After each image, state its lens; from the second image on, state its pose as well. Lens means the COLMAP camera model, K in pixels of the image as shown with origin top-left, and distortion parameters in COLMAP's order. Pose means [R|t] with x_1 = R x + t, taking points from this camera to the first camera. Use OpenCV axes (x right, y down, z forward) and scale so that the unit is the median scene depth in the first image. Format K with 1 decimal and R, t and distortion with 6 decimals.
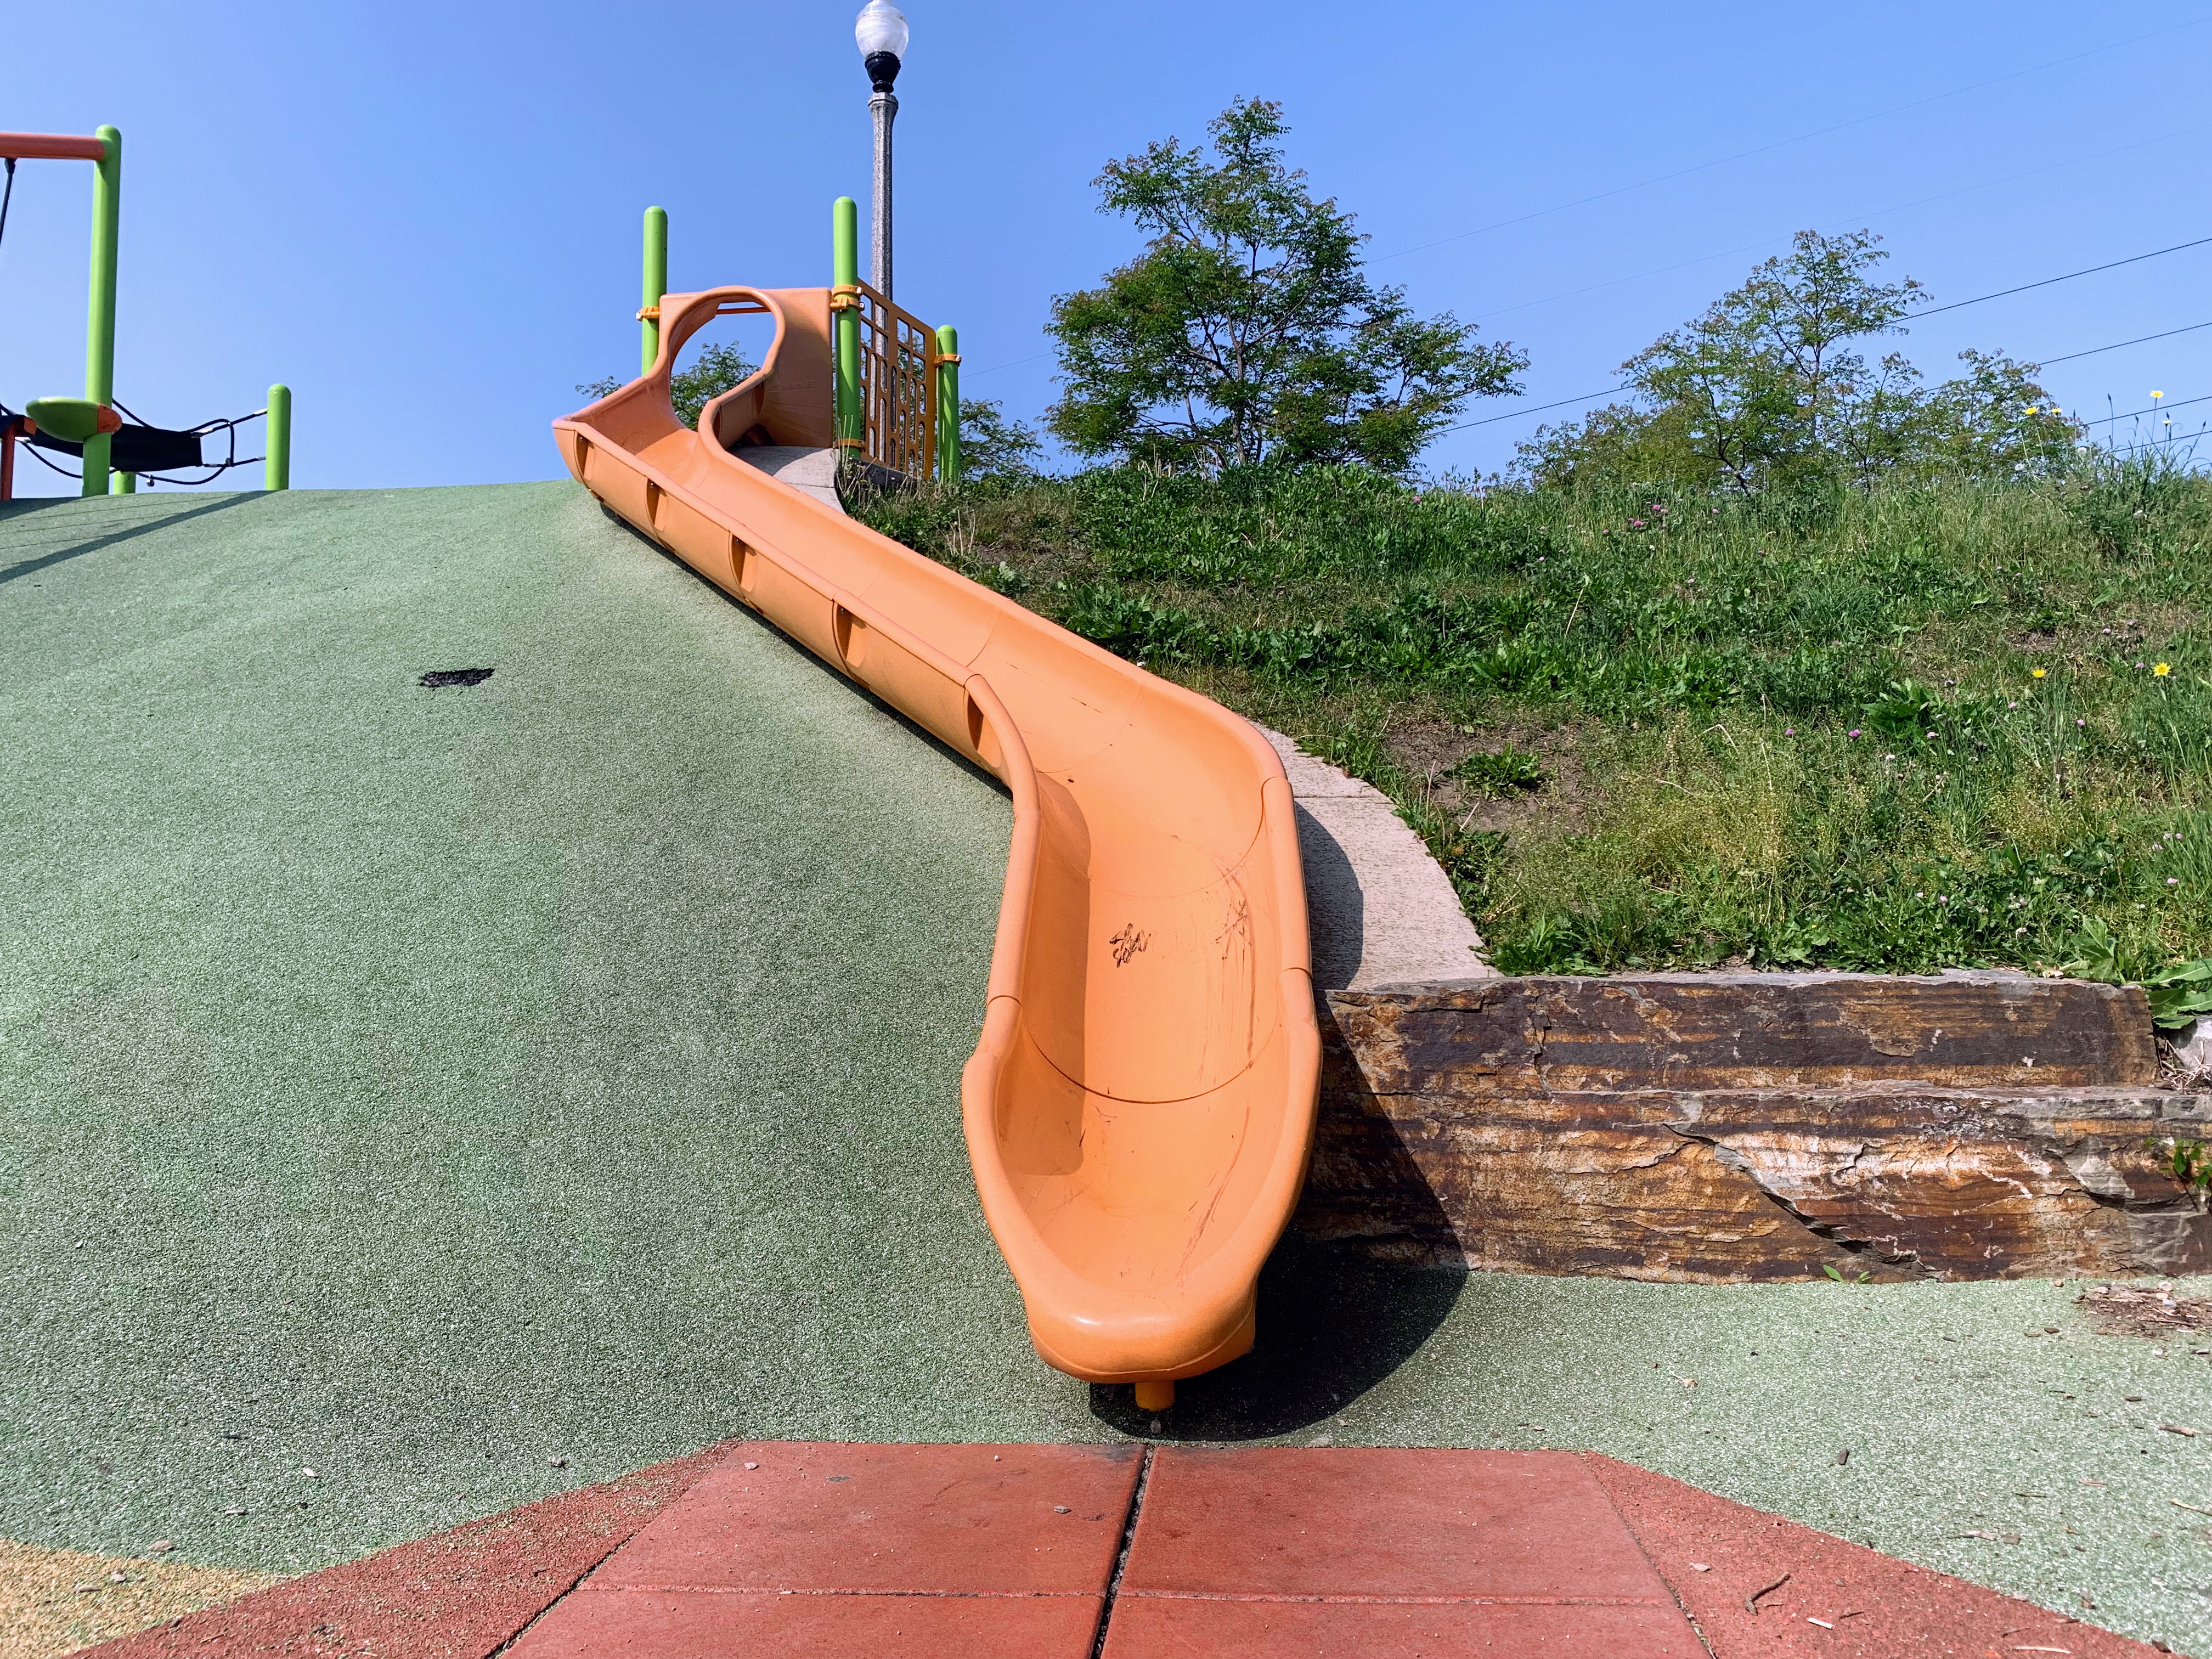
lens RADIAL K [[1676.3, 0, 1121.1], [0, 1676.3, 813.7], [0, 0, 1]] dist [0.034311, -0.036404]
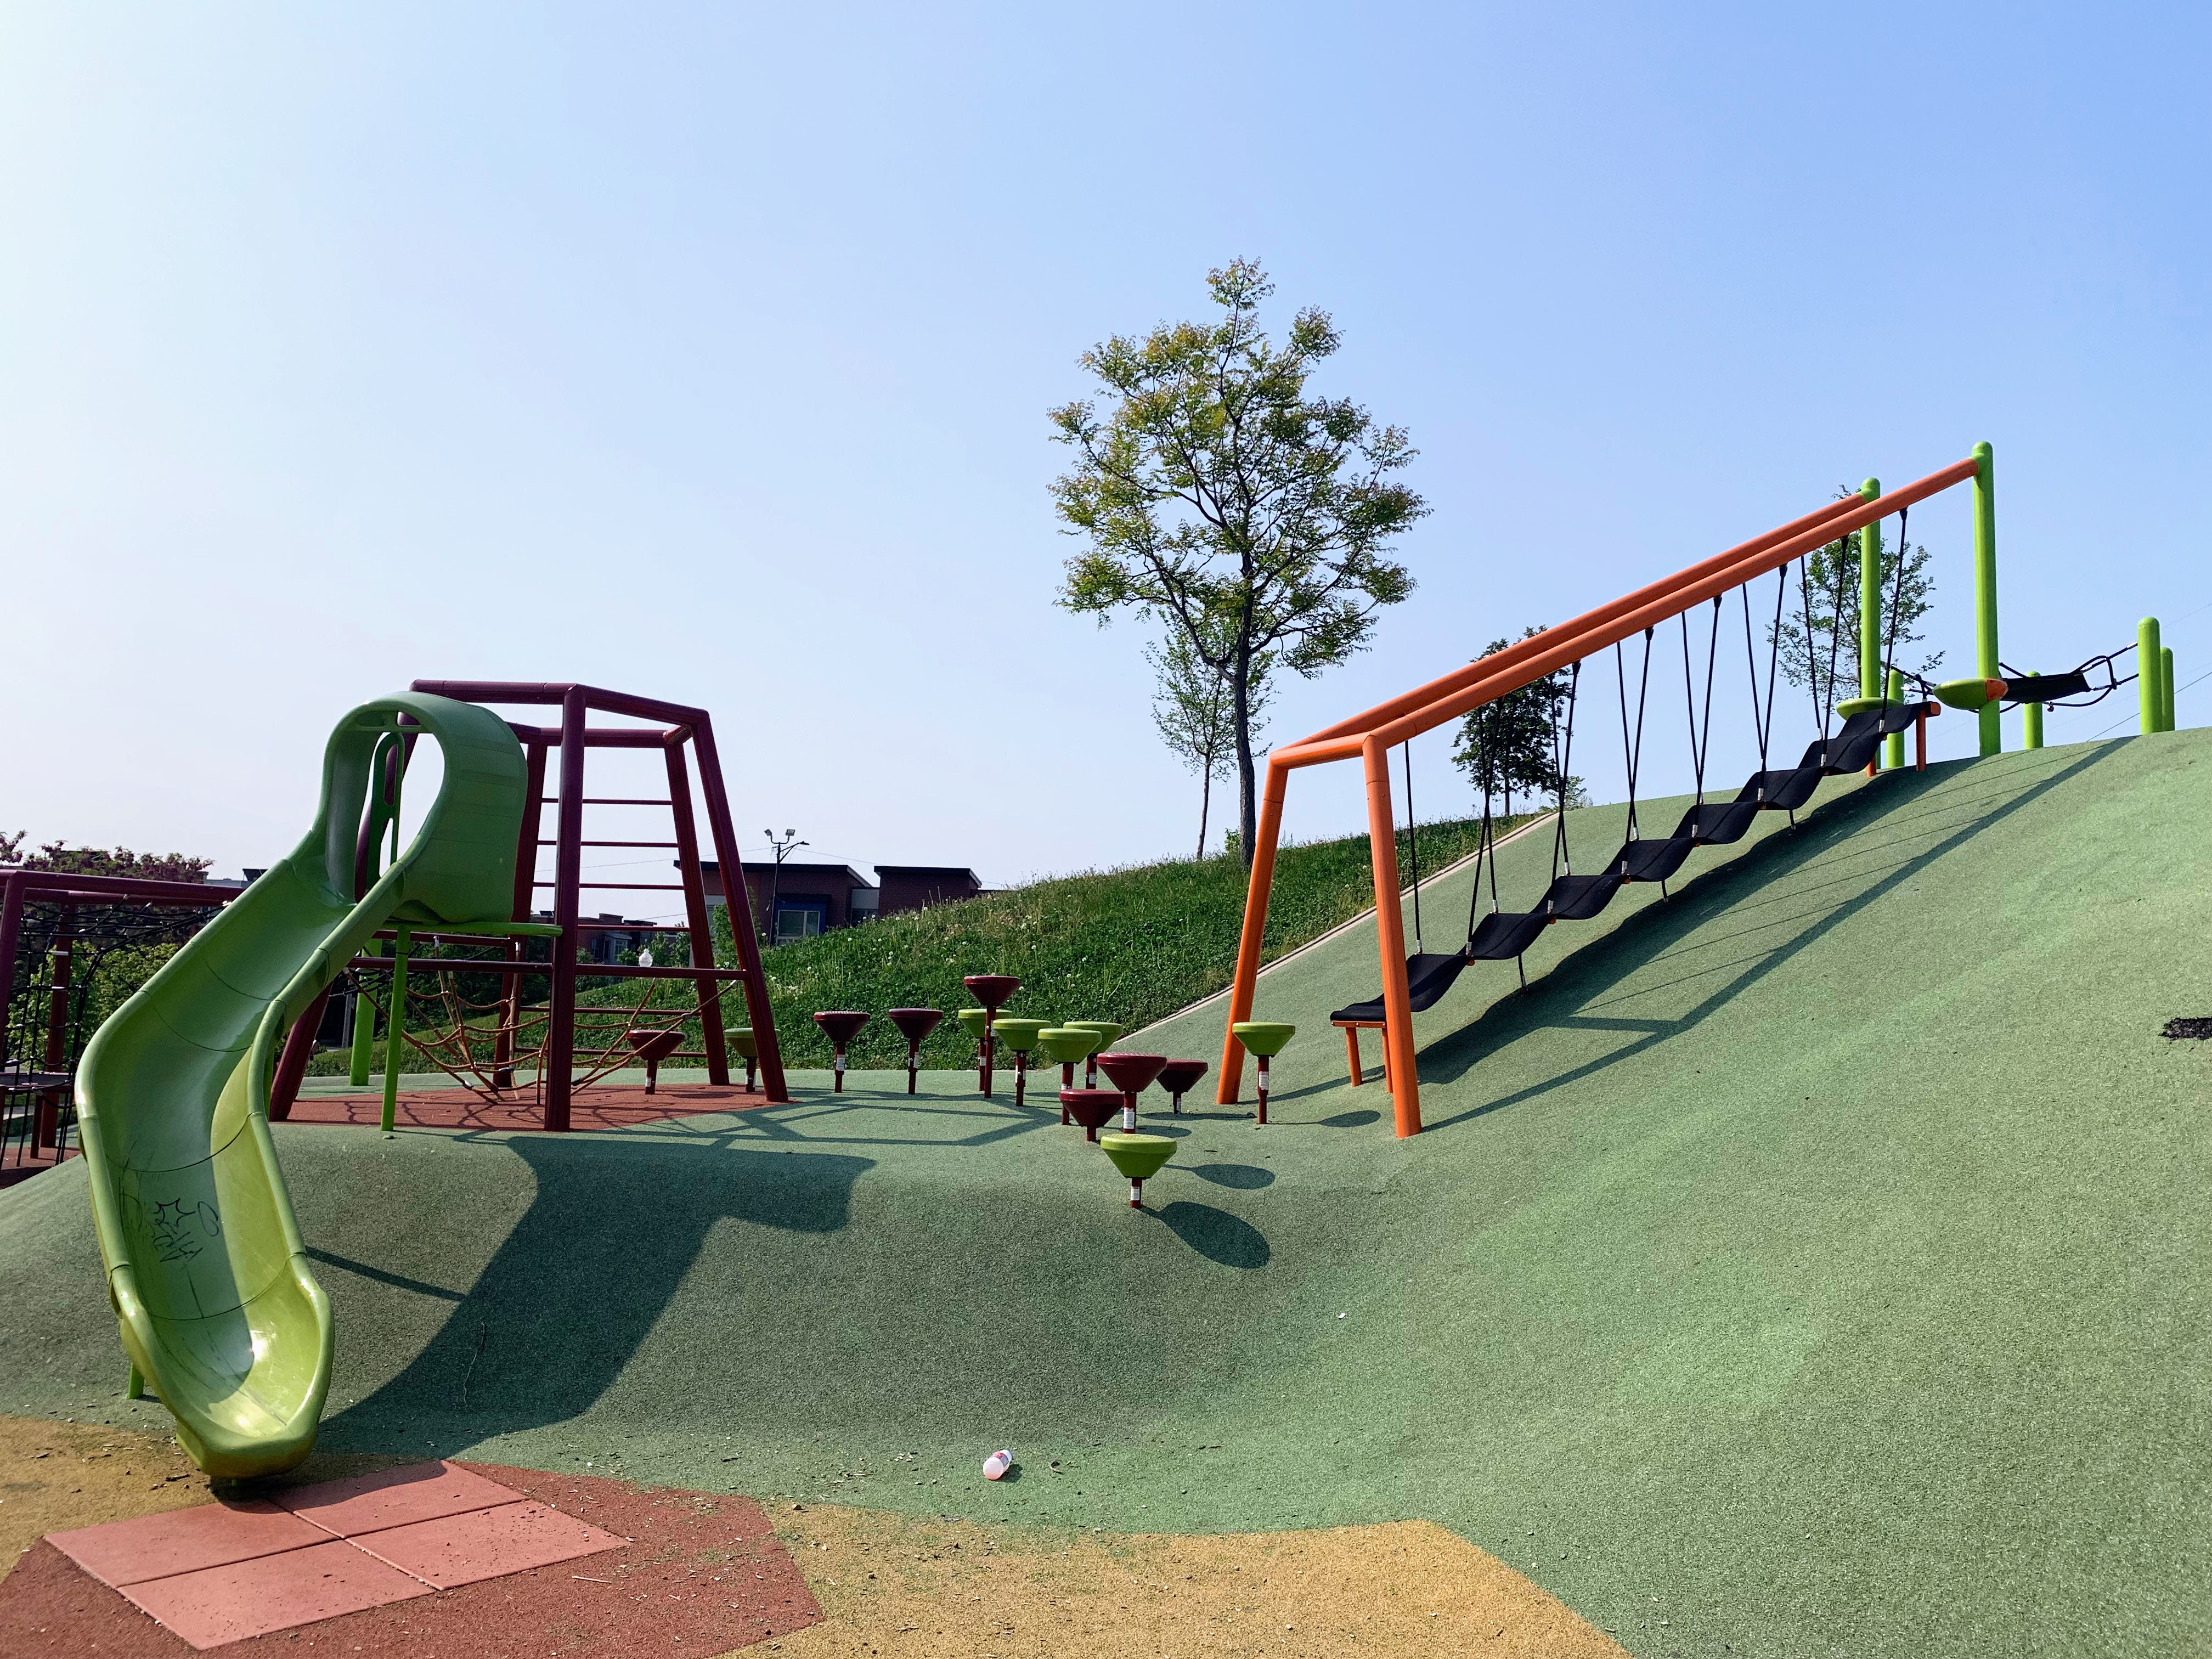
lens RADIAL K [[1676.3, 0, 1121.1], [0, 1676.3, 813.7], [0, 0, 1]] dist [0.034311, -0.036404]
pose [[0.453238, -0.059762, -0.889384, 0.294181], [0.054307, 0.997748, -0.039368, -0.207098], [0.889733, -0.030457, 0.455463, -0.173539]]
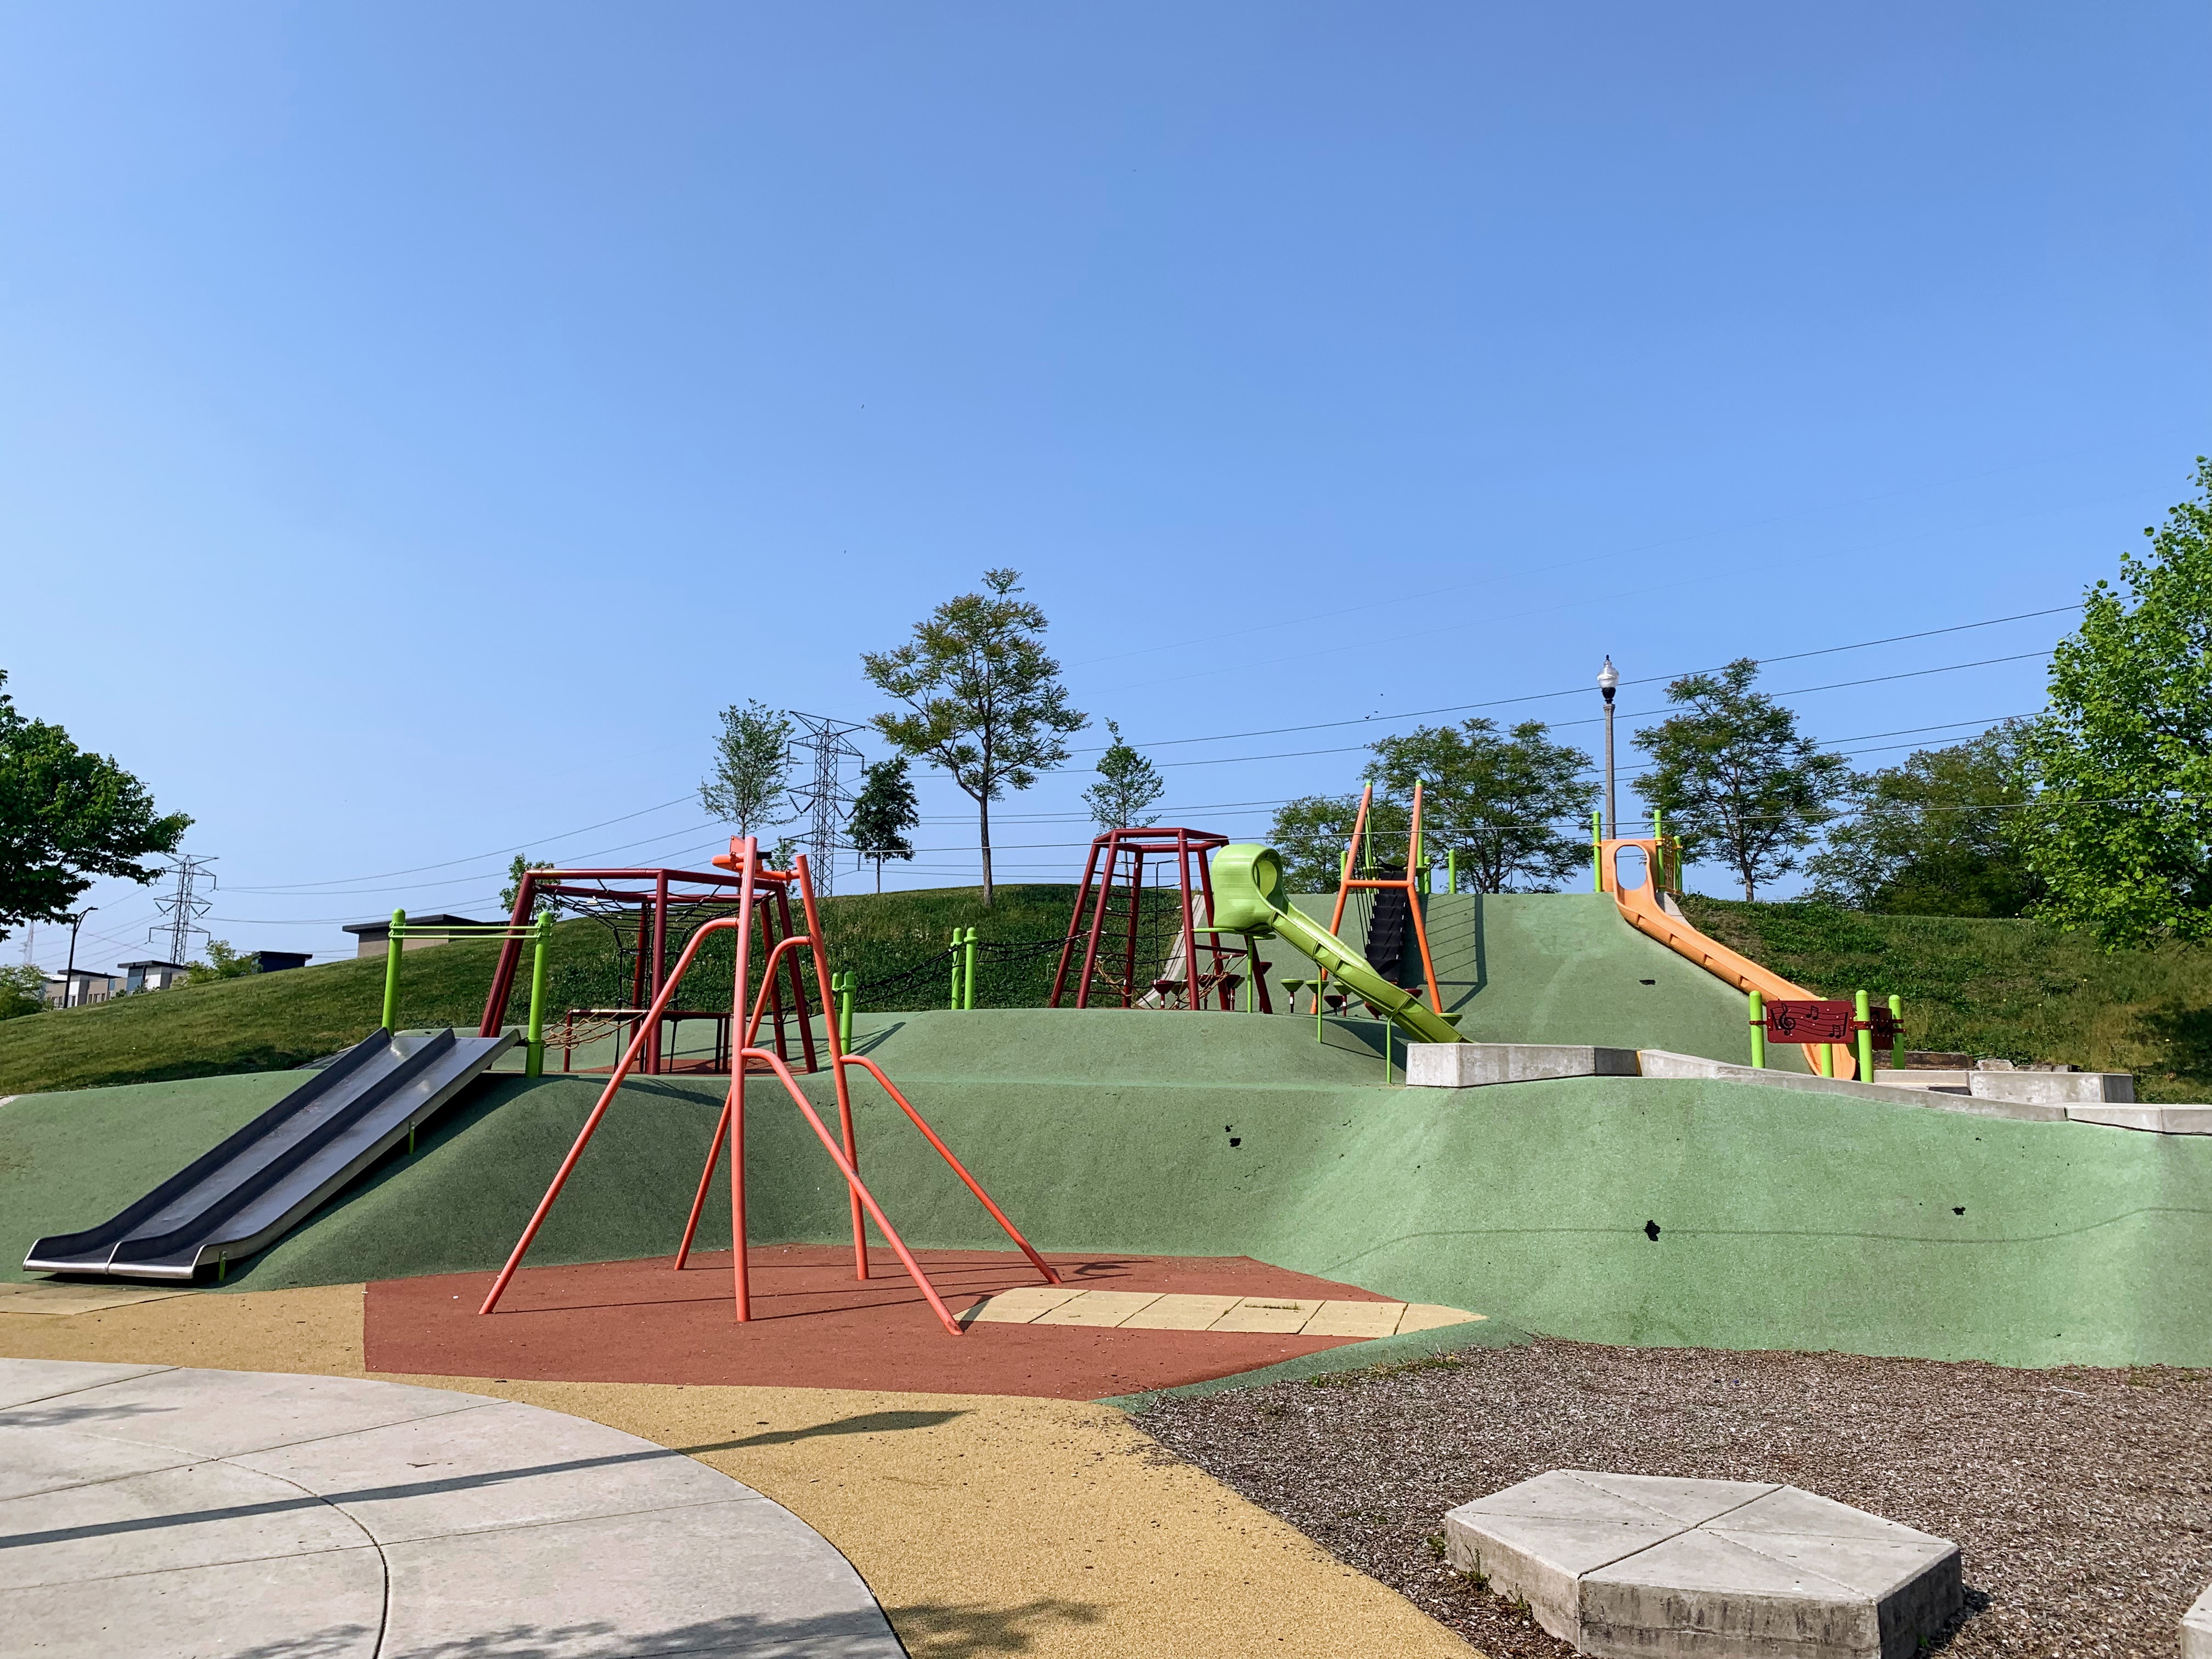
lens RADIAL K [[1676.3, 0, 1121.1], [0, 1676.3, 813.7], [0, 0, 1]] dist [0.034311, -0.036404]
pose [[0.984574, 0.015107, -0.174314, -0.867775], [-0.022762, 0.998858, -0.041998, -0.270590], [0.173481, 0.045318, 0.983794, -3.375234]]
